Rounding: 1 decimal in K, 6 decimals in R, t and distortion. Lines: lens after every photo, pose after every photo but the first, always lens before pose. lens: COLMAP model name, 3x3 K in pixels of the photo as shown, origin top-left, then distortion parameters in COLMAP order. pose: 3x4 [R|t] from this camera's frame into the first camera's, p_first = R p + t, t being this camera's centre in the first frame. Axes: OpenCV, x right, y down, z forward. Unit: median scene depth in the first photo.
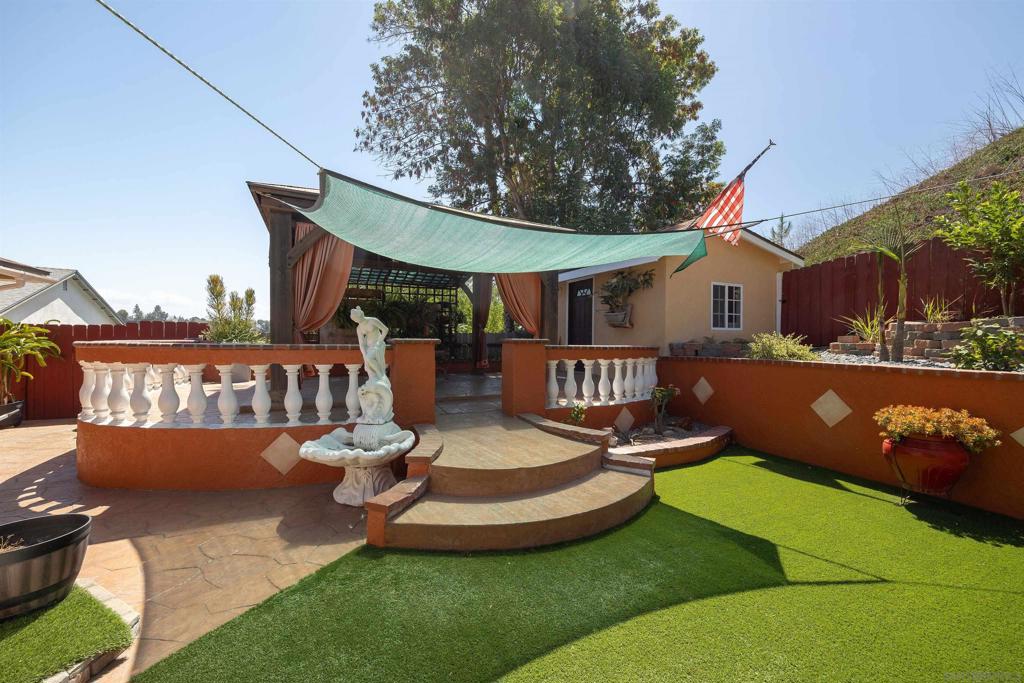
lens RADIAL K [[412.6, 0, 518.2], [0, 412.6, 345.1], [0, 0, 1]] dist [0.013056, 0.000135]
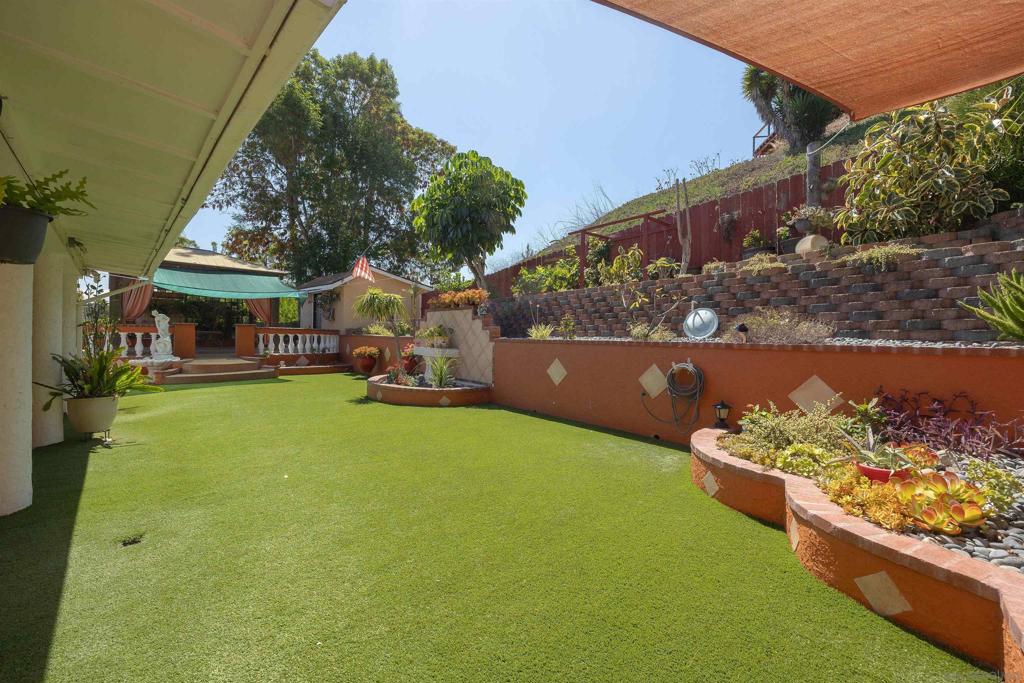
lens RADIAL K [[412.6, 0, 513.5], [0, 412.6, 338.4], [0, 0, 1]] dist [0.013056, 0.000135]
pose [[0.955895, 0.018259, 0.293139, 0.747514], [-0.021794, 0.999724, 0.008798, 0.010660], [-0.292898, -0.014798, 0.956029, -1.618843]]
